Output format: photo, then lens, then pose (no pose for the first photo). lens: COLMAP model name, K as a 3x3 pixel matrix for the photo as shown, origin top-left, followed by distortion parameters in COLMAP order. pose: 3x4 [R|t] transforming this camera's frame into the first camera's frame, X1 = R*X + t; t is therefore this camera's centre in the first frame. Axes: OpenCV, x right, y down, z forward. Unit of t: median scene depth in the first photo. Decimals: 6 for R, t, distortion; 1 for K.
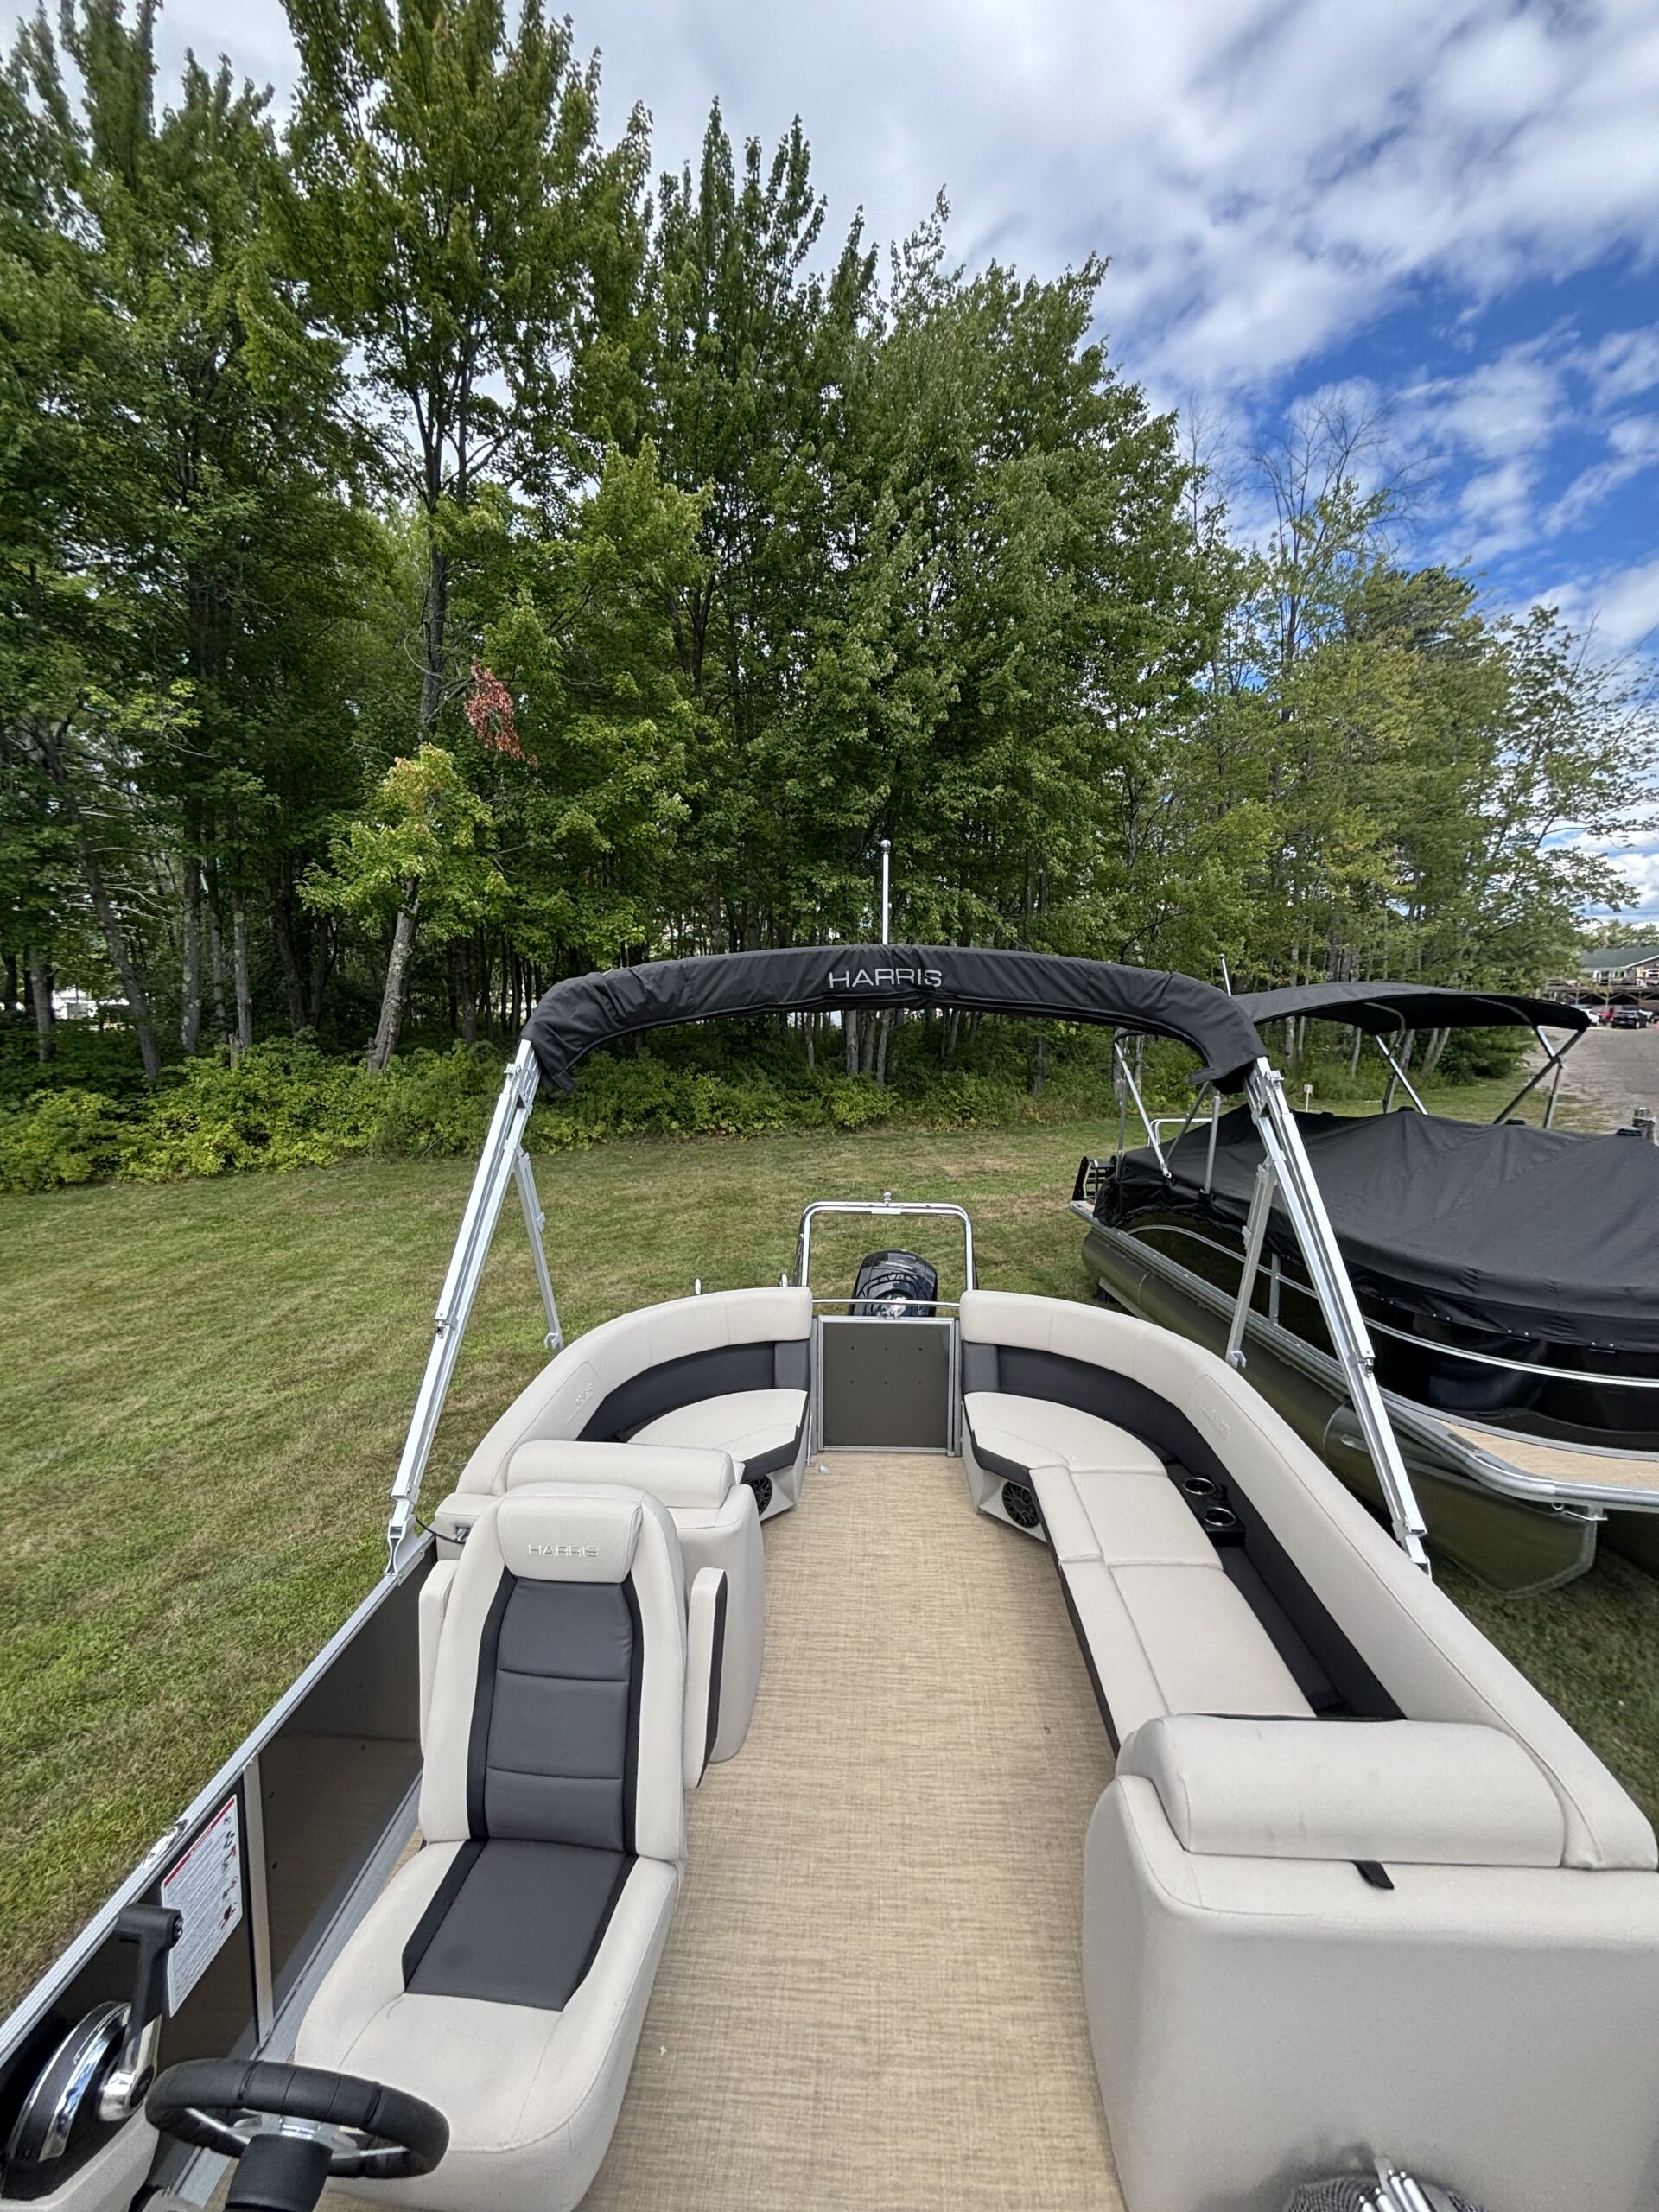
lens RADIAL K [[891.7, 0, 832.1], [0, 891.7, 1103.6], [0, 0, 1]] dist [0.000429, 0.000137]
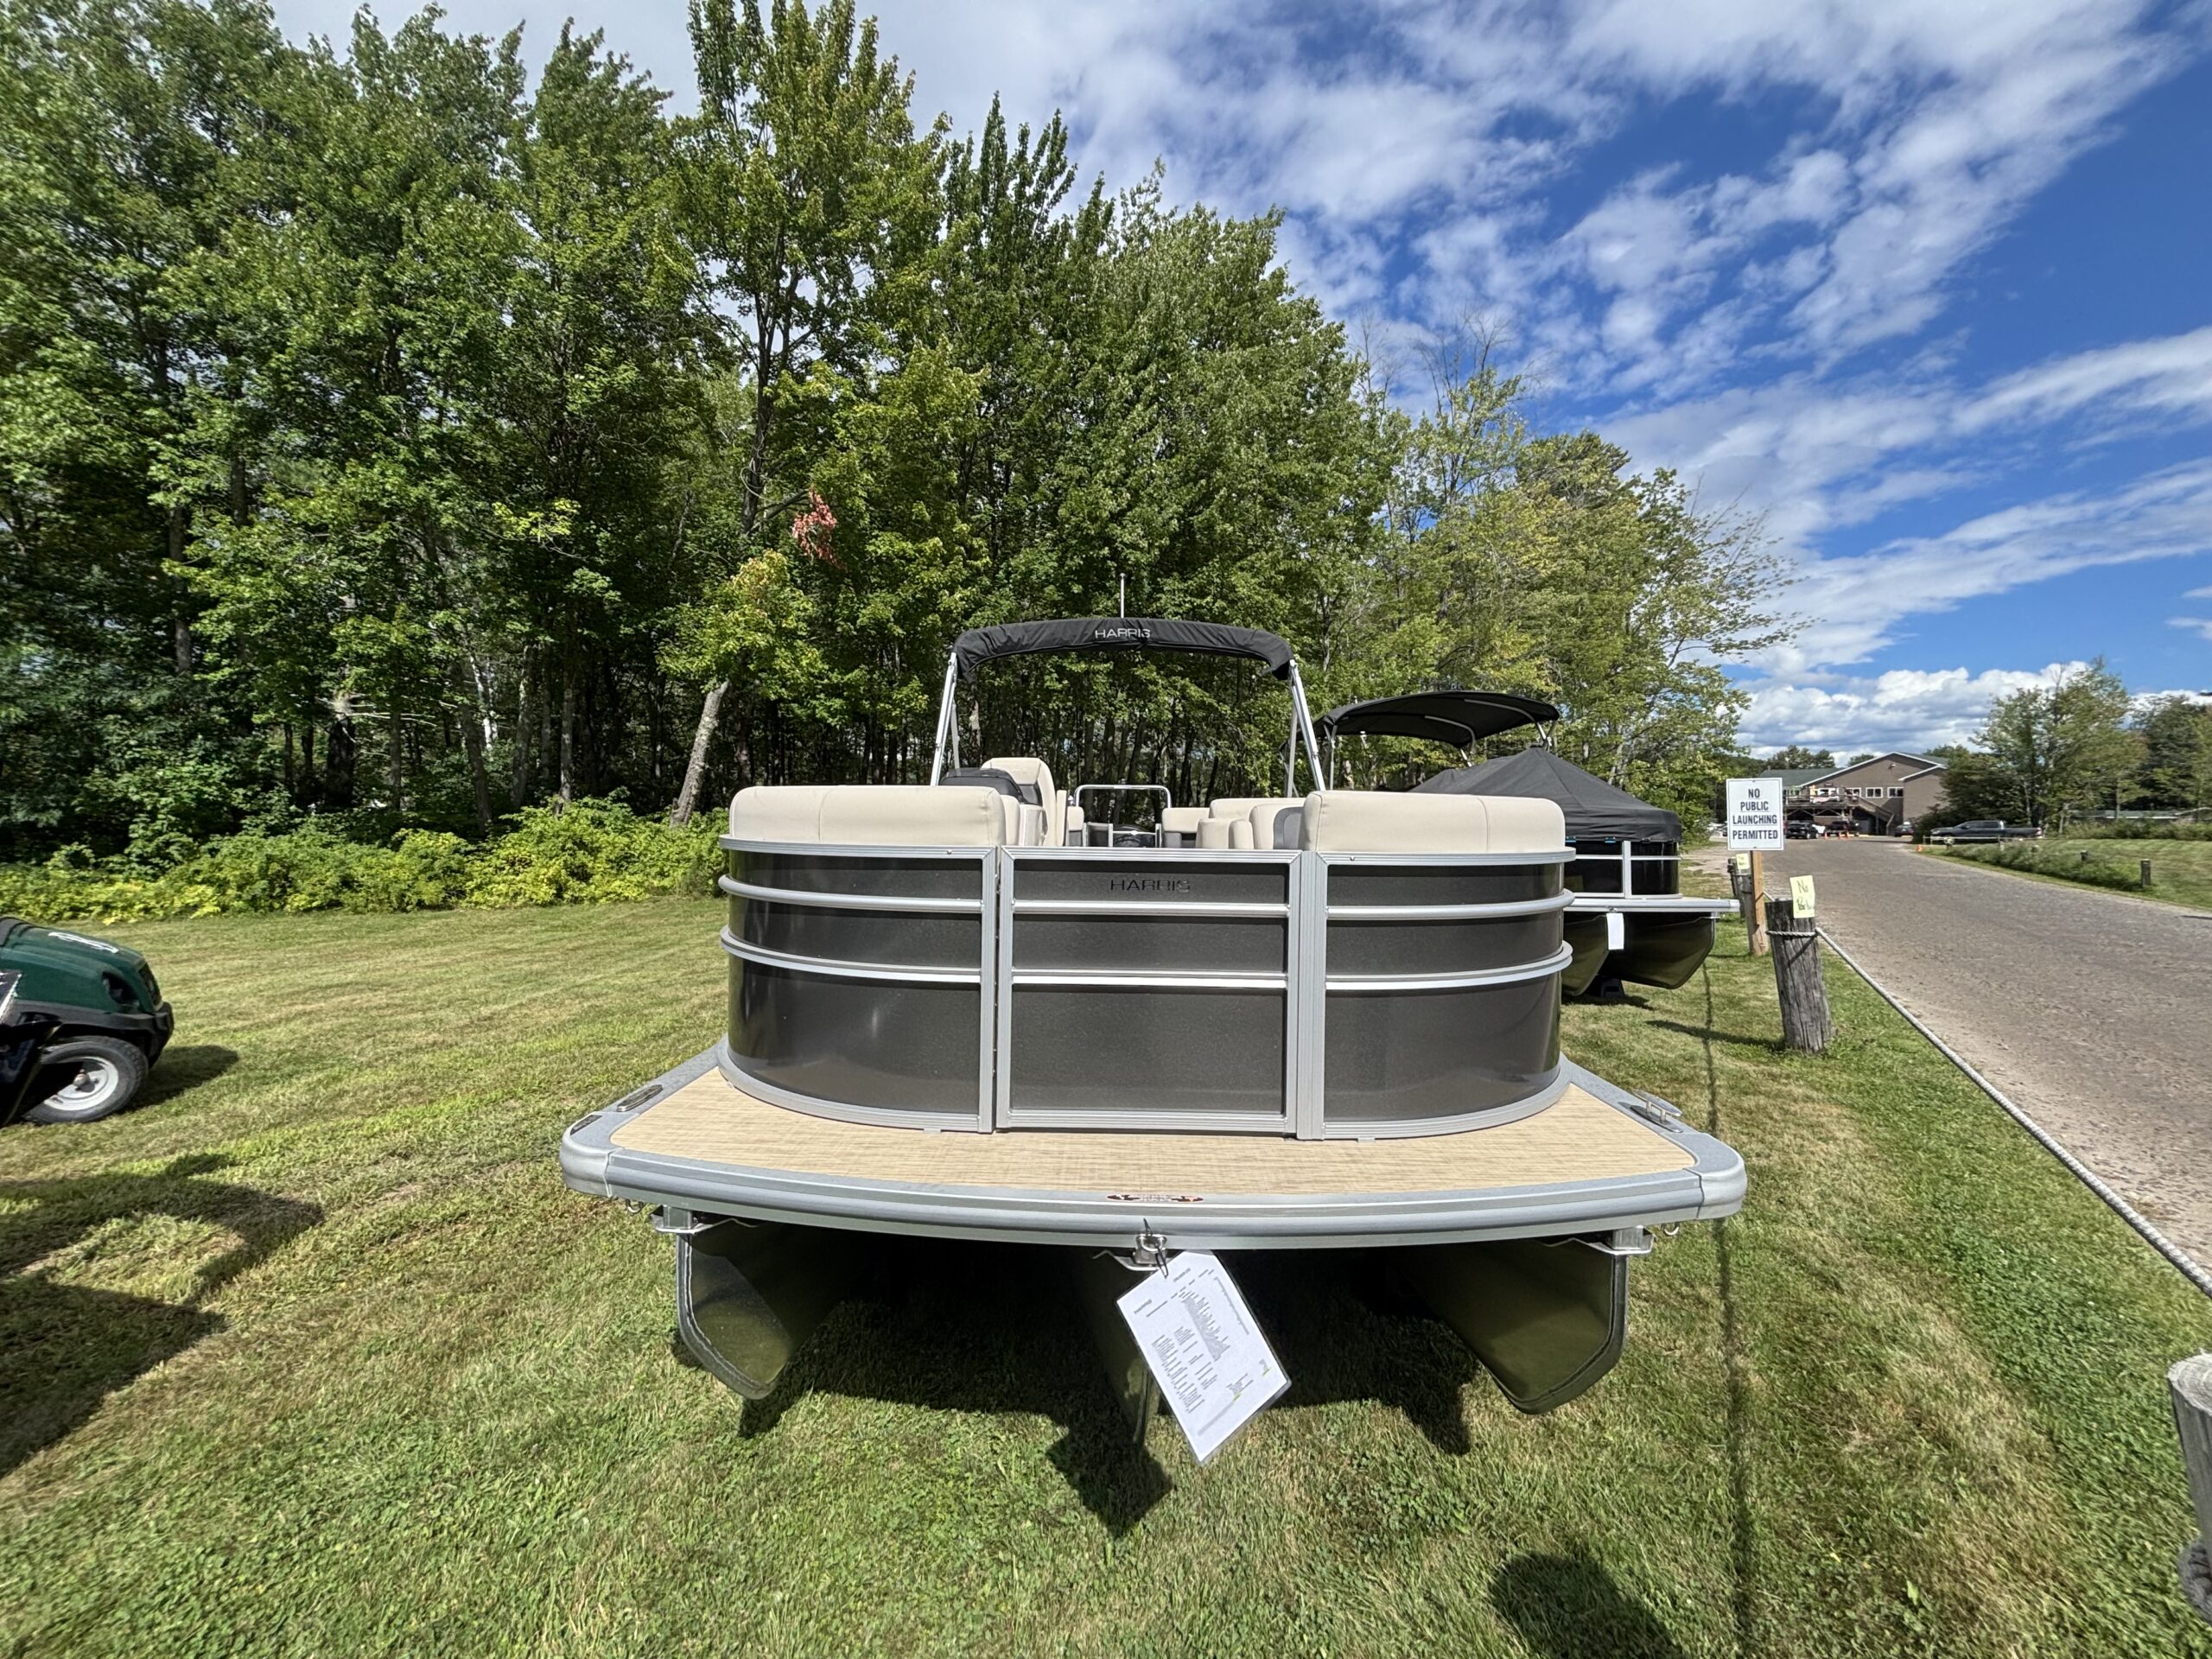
lens RADIAL K [[891.7, 0, 1099.3], [0, 891.7, 826.5], [0, 0, 1]] dist [0.000429, 0.000137]
pose [[0.999129, 0.008830, 0.040795, -0.018527], [-0.004400, 0.994204, -0.107416, 0.111026], [-0.041507, 0.107143, 0.993377, -0.221905]]
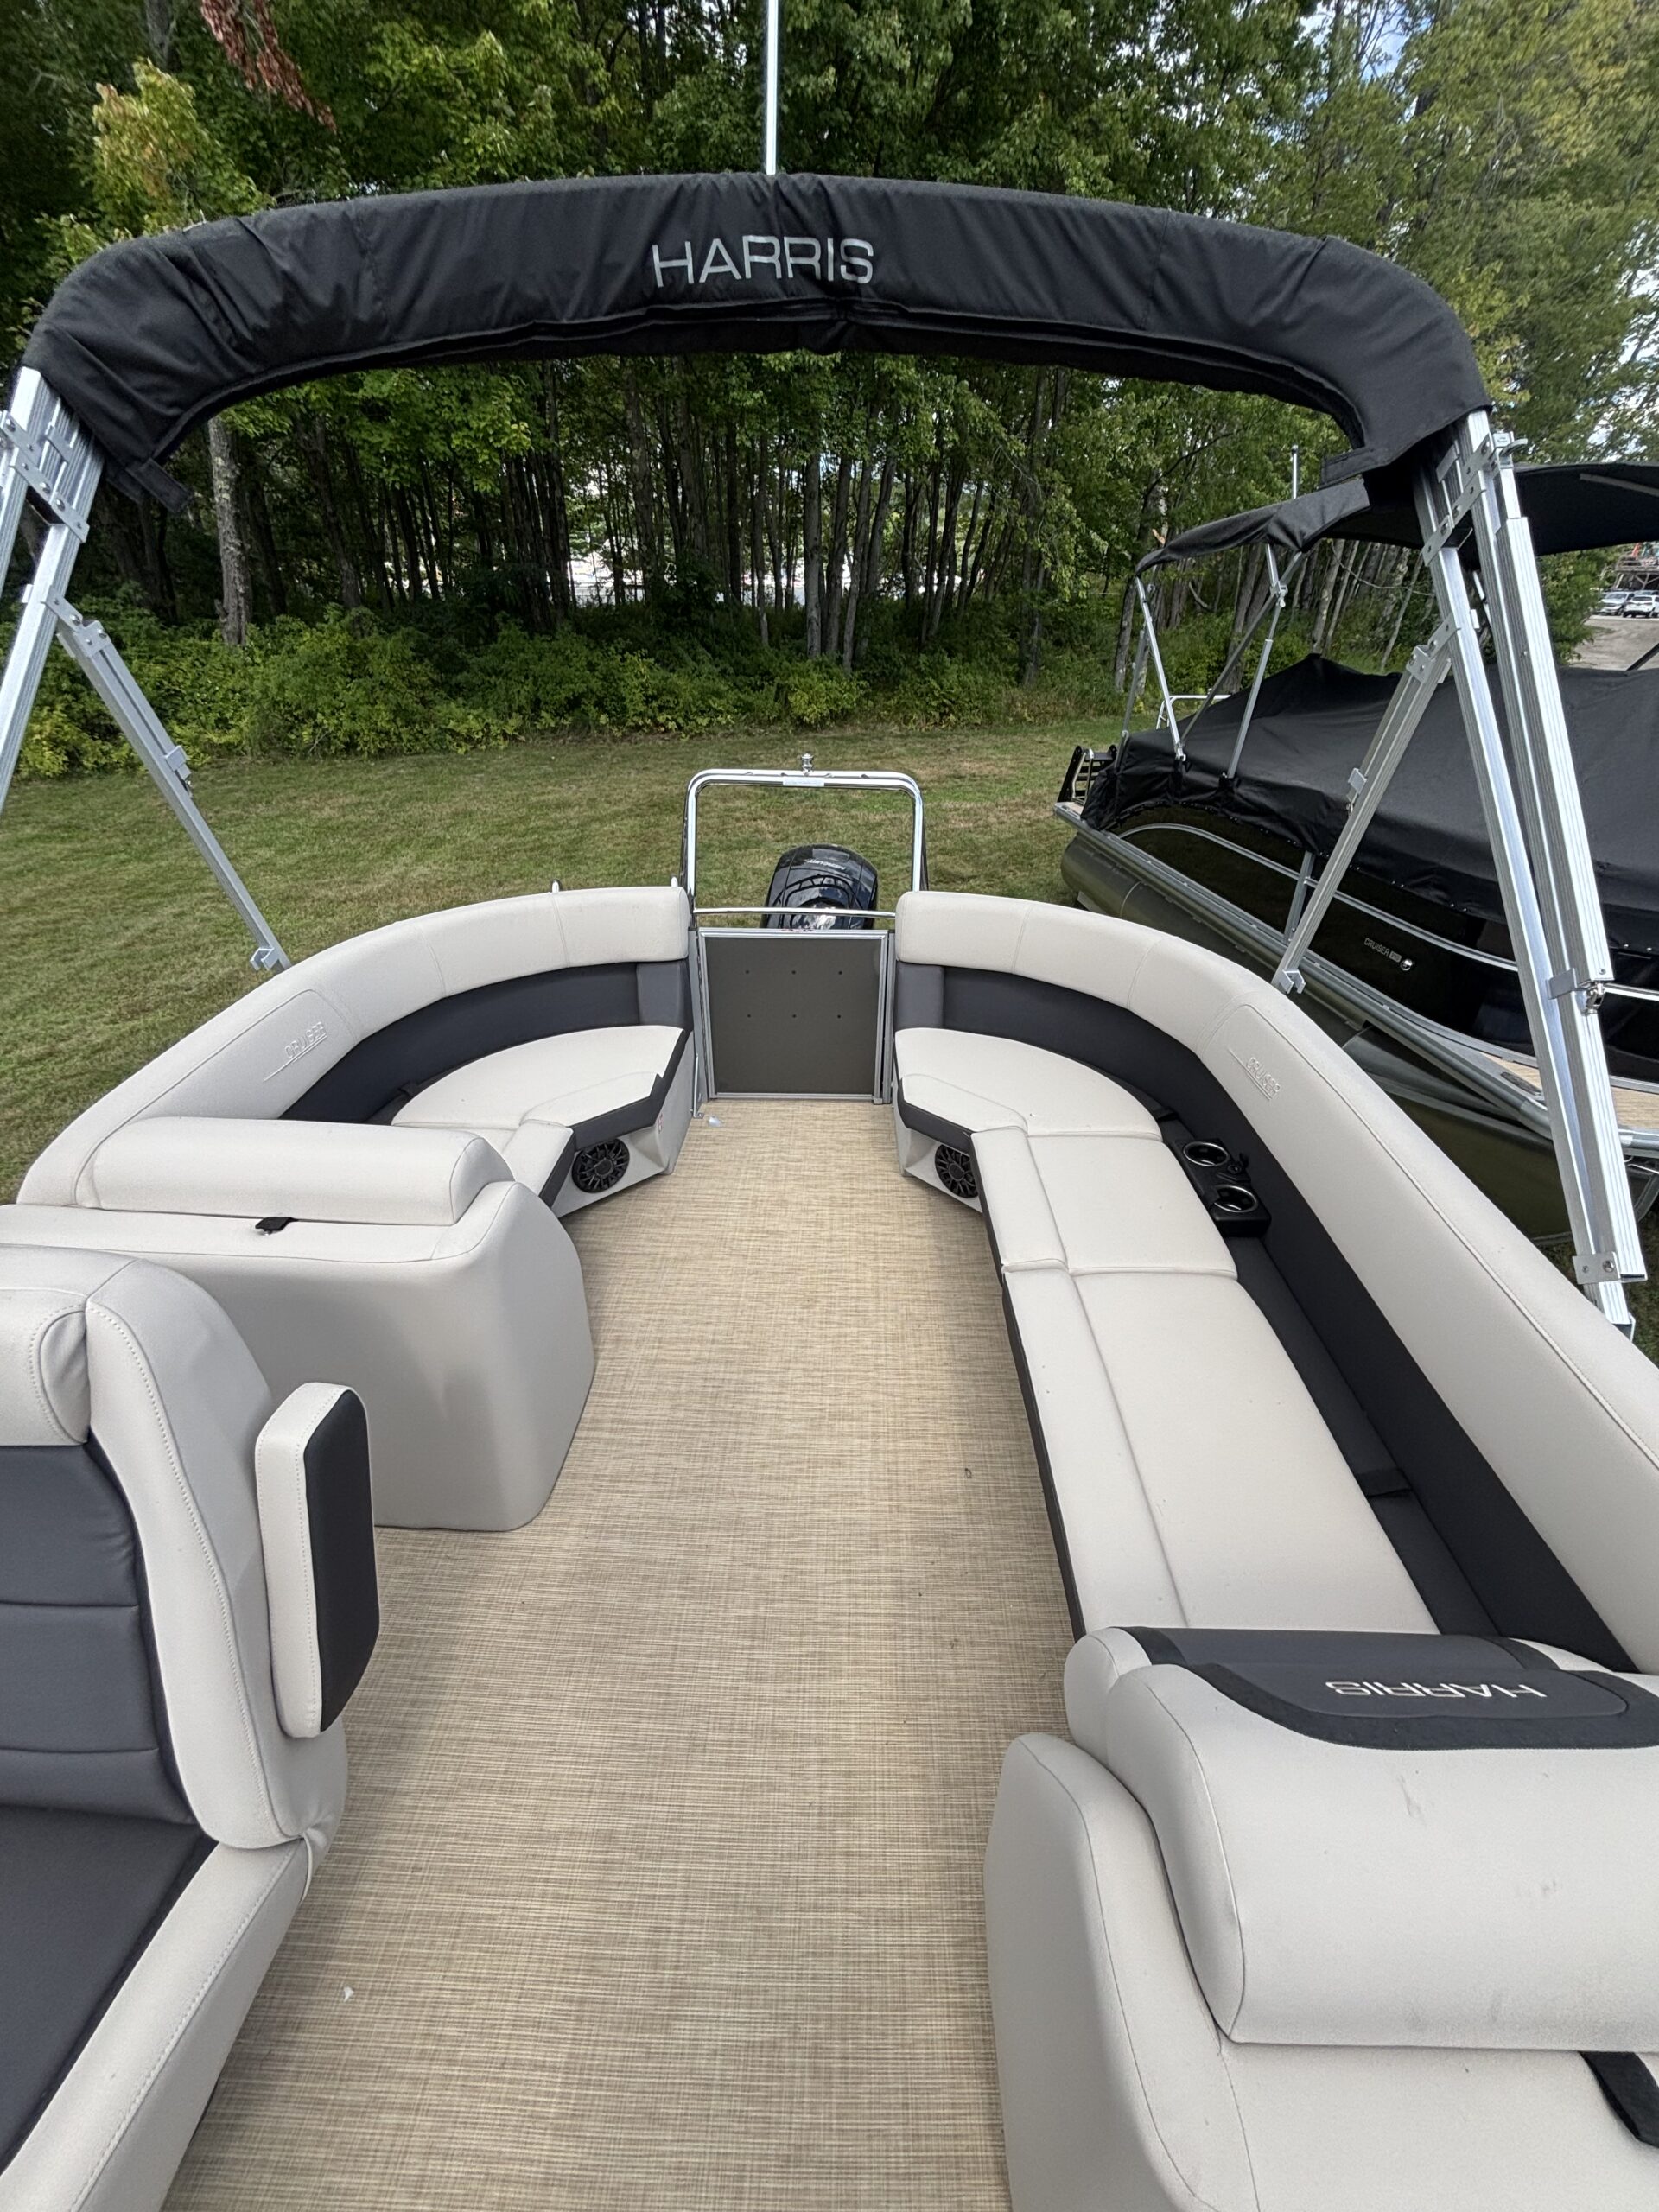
lens RADIAL K [[899.8, 0, 834.7], [0, 899.8, 1103.3], [0, 0, 1]] dist [0.001921, -0.000025]
pose [[0.999400, -0.007666, 0.033785, 0.015865], [-0.006487, 0.916546, 0.399877, 0.018479], [-0.034031, -0.399856, 0.915946, 0.065161]]
